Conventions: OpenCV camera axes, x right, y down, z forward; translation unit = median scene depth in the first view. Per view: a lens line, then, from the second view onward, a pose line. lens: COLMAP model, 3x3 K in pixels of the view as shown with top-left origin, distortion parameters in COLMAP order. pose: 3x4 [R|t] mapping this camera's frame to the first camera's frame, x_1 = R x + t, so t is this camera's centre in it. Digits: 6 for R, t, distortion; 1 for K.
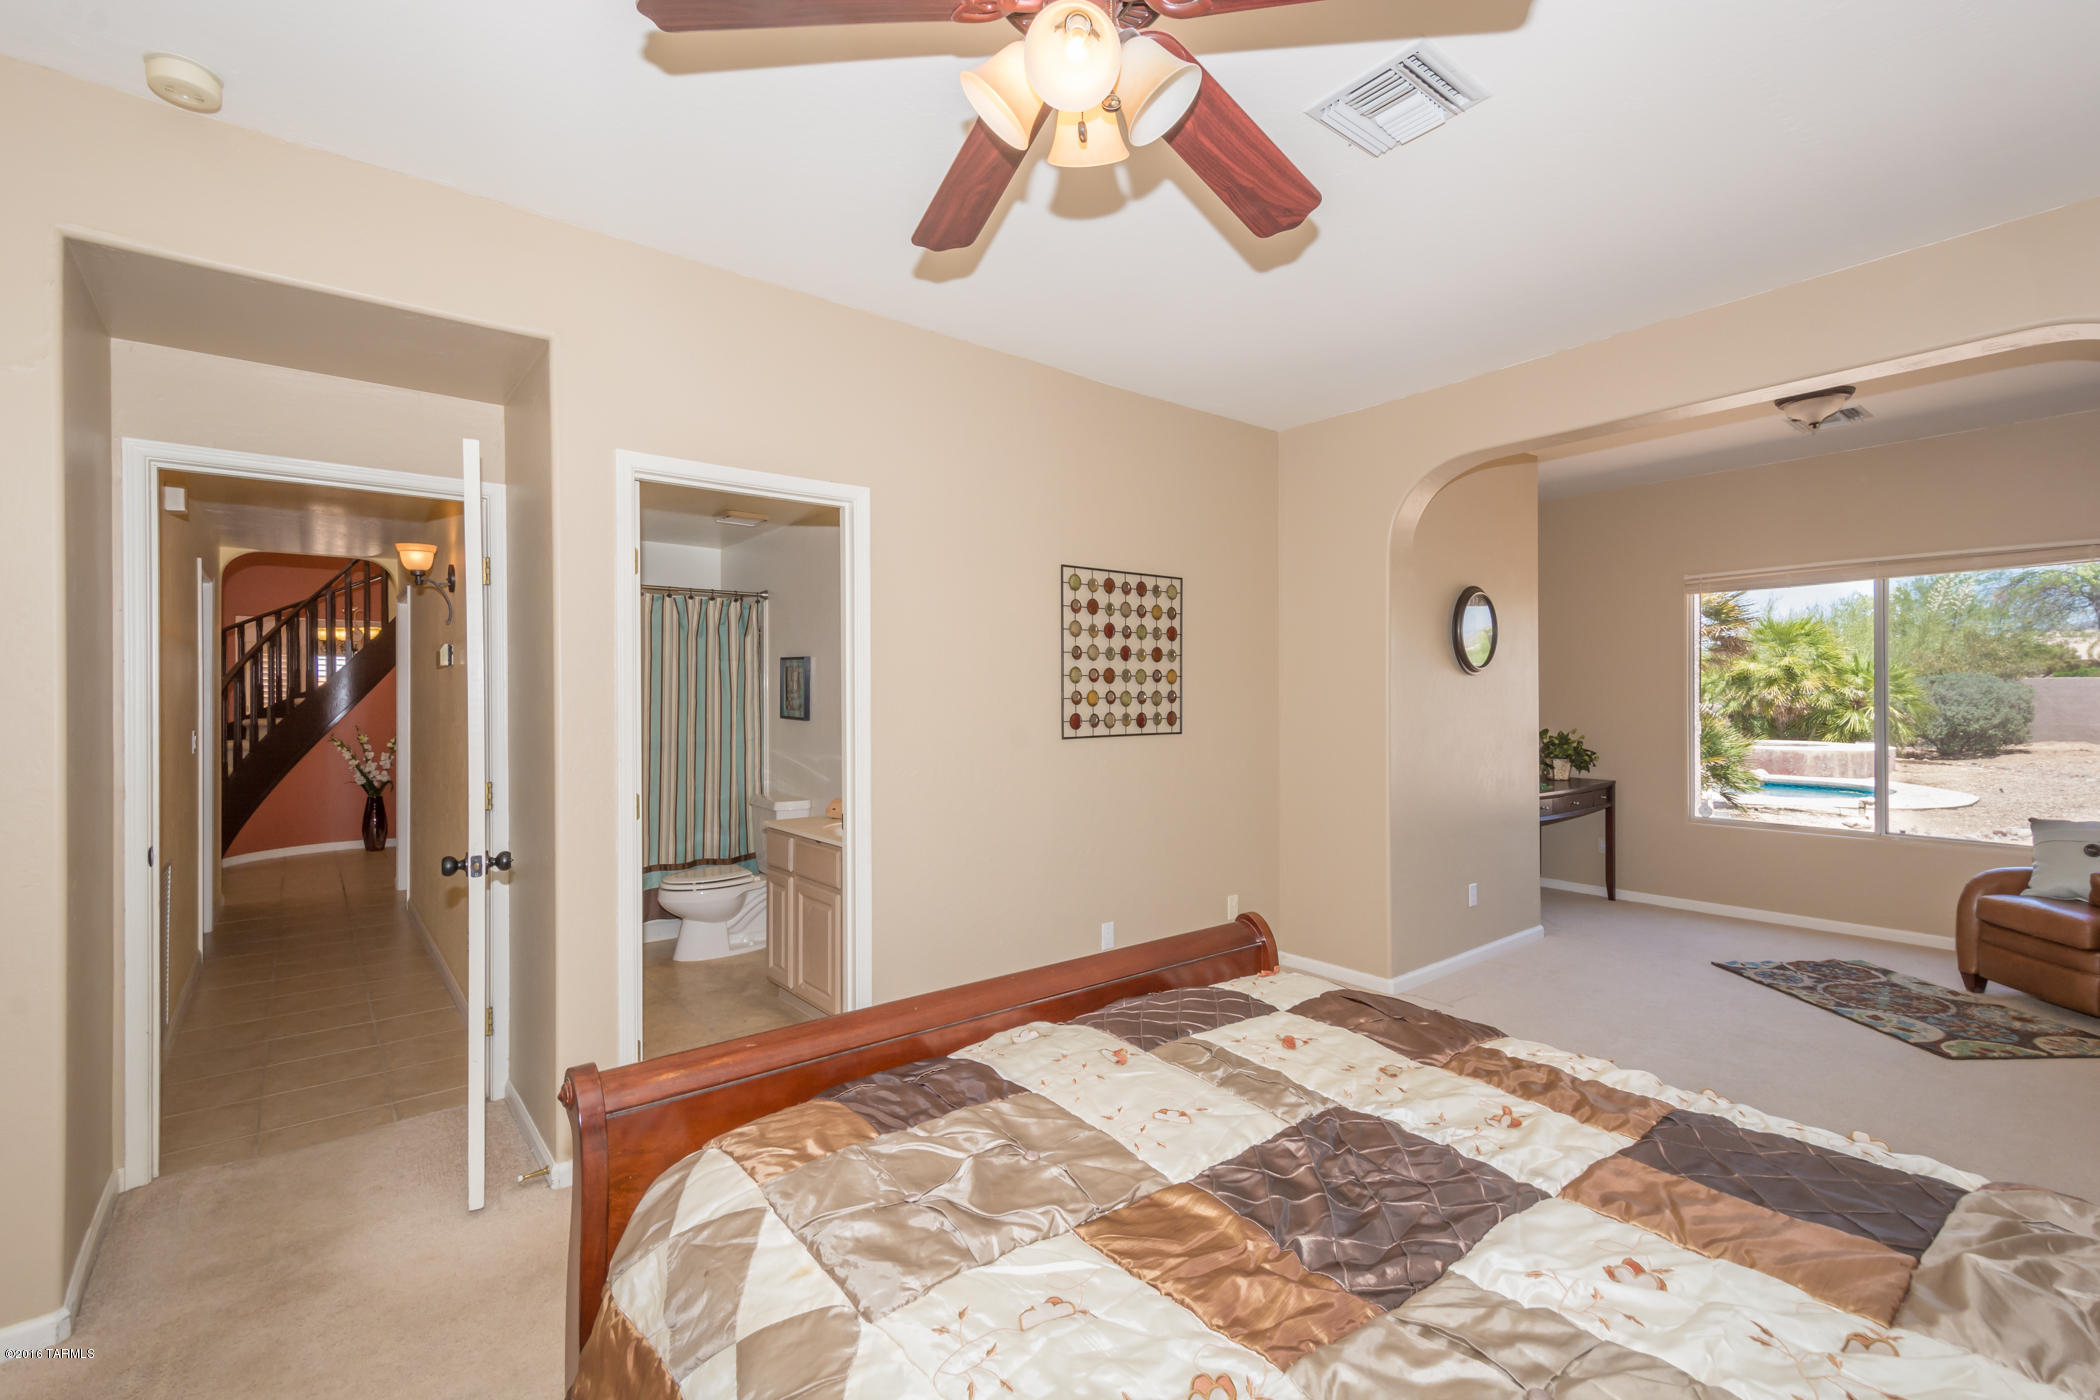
lens RADIAL K [[899.8, 0, 1047.6], [0, 899.8, 697.3], [0, 0, 1]] dist [0.001746, -0.000065]
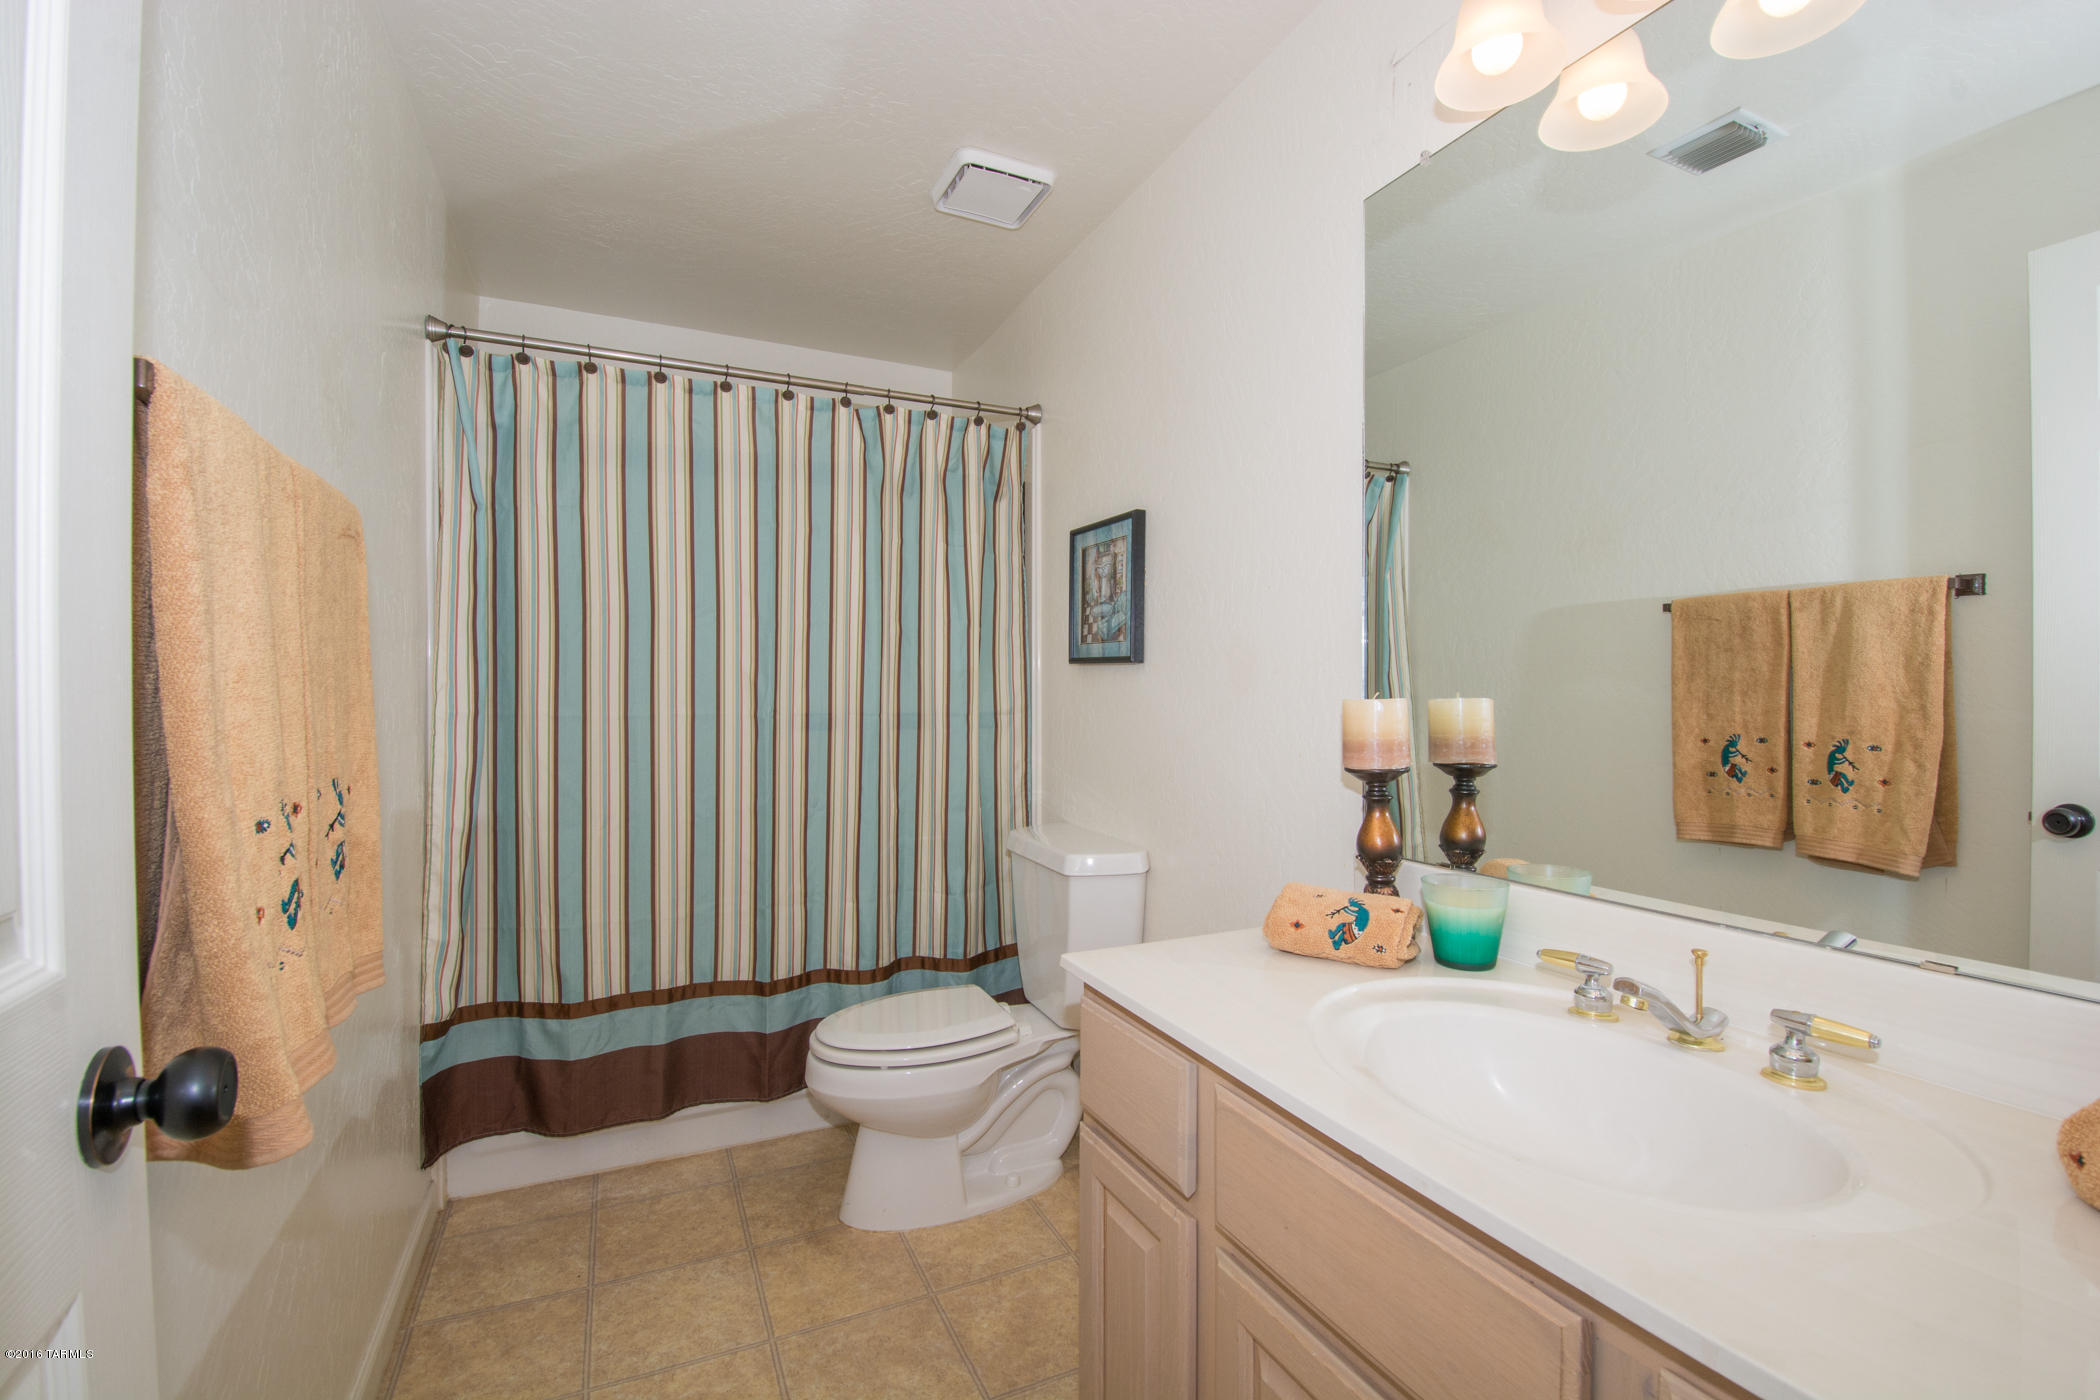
lens RADIAL K [[899.8, 0, 1047.6], [0, 899.8, 697.3], [0, 0, 1]] dist [0.001746, -0.000065]
pose [[0.970805, 0.003159, -0.239850, -0.258934], [-0.001905, 0.999983, 0.005460, 0.049927], [0.239863, -0.004843, 0.970795, 0.719810]]
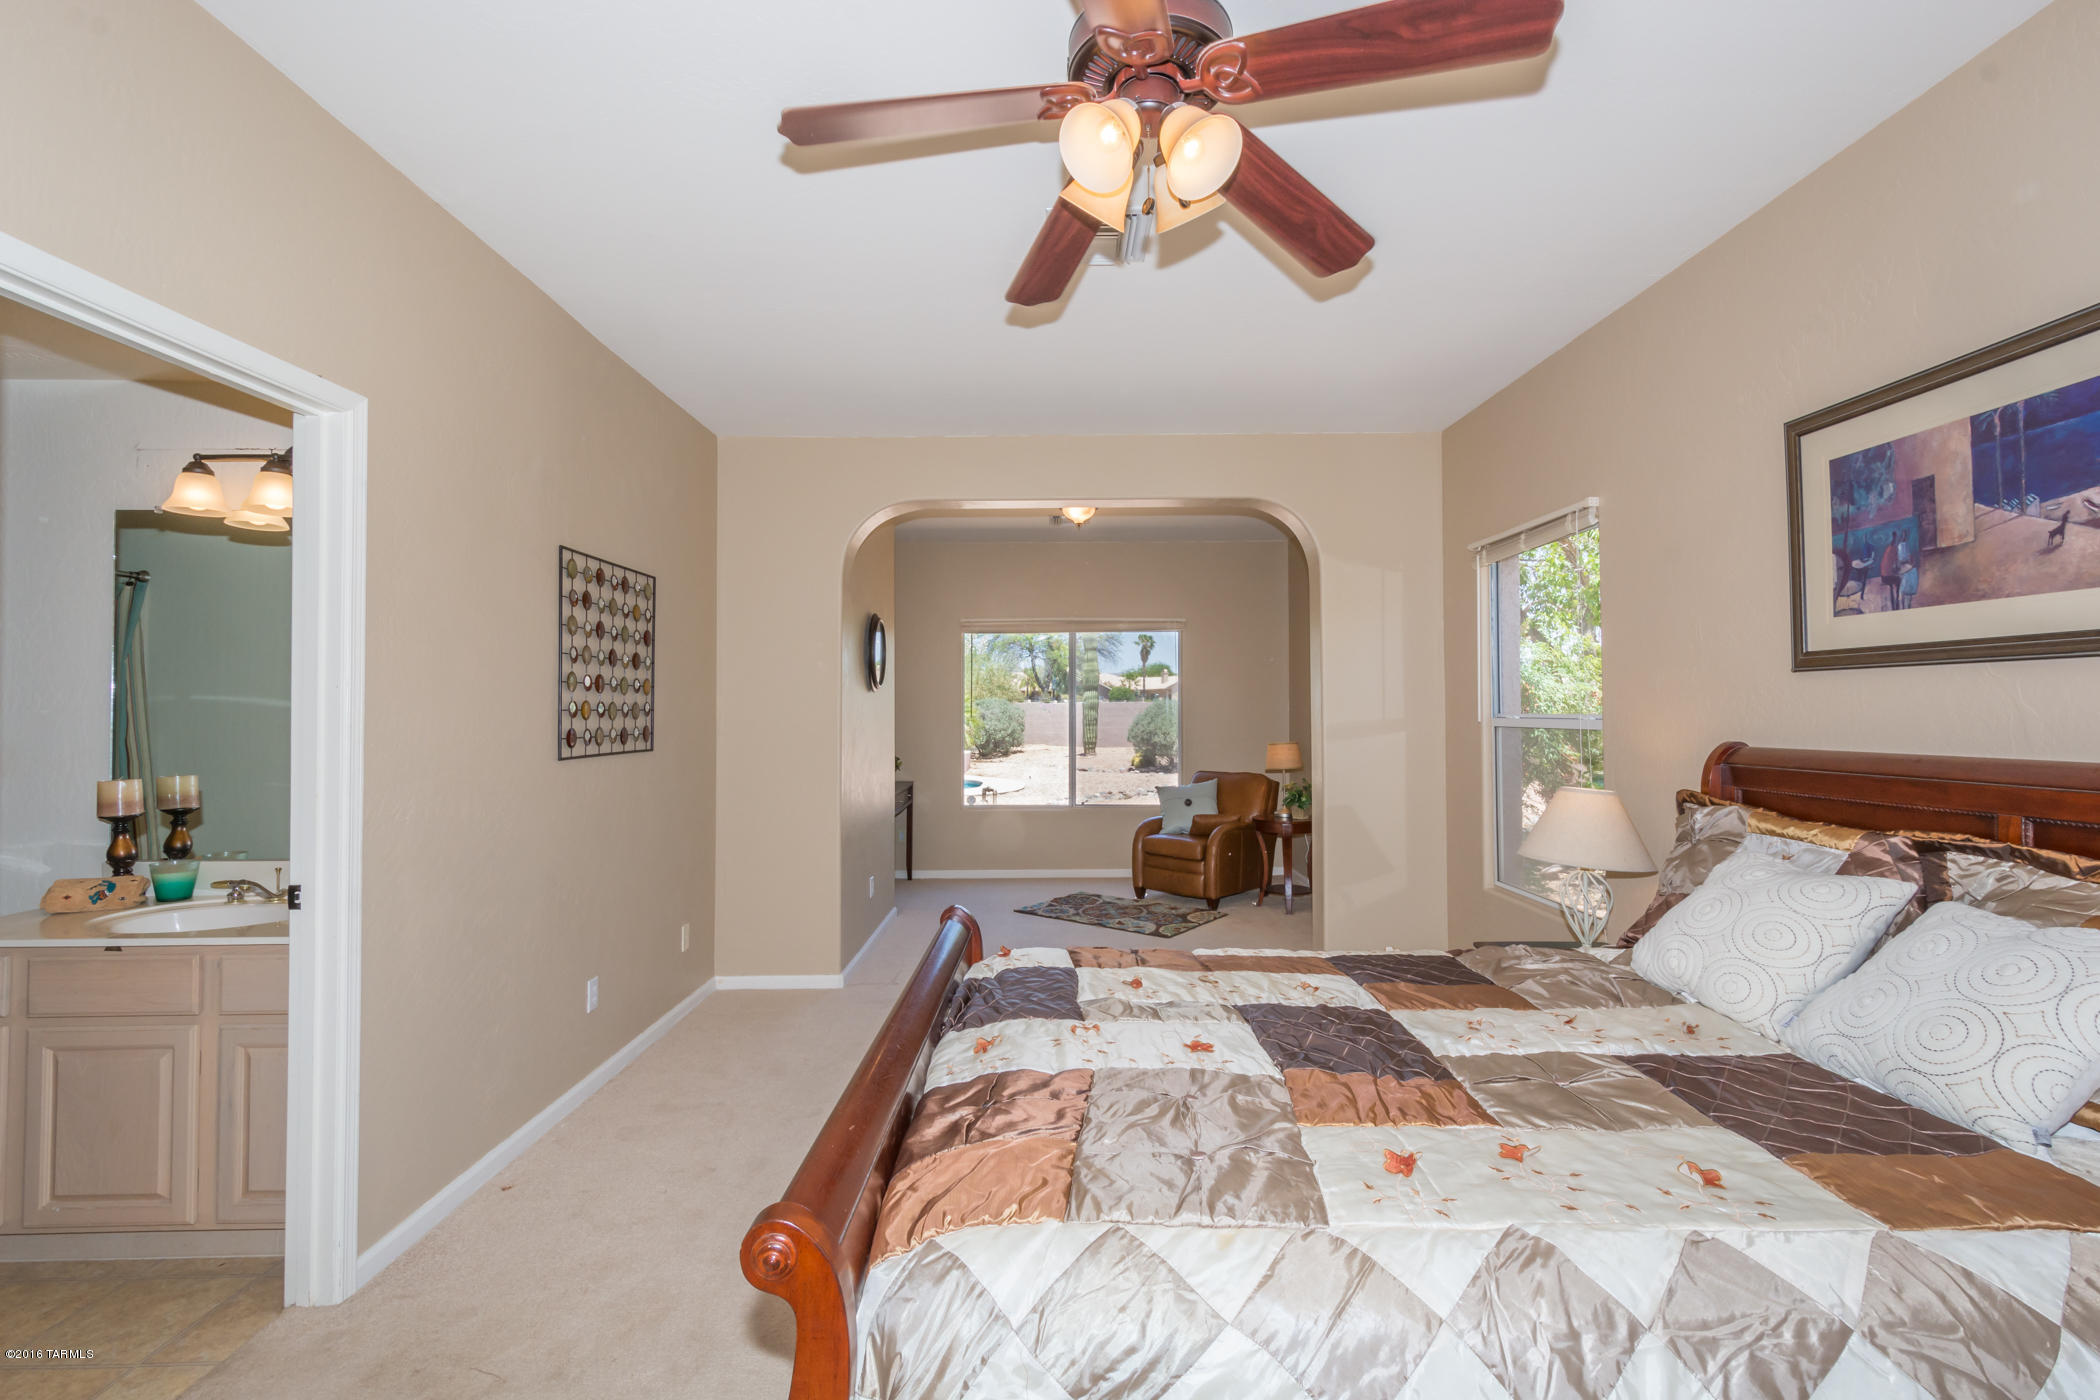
lens RADIAL K [[911.9, 0, 1057.7], [0, 911.9, 699.5], [0, 0, 1]] dist [0.011396, -0.000386]
pose [[0.610744, 0.015056, 0.791685, -0.335674], [-0.001240, 0.999836, -0.018058, 0.005505], [-0.791827, 0.010047, 0.610663, 0.130309]]
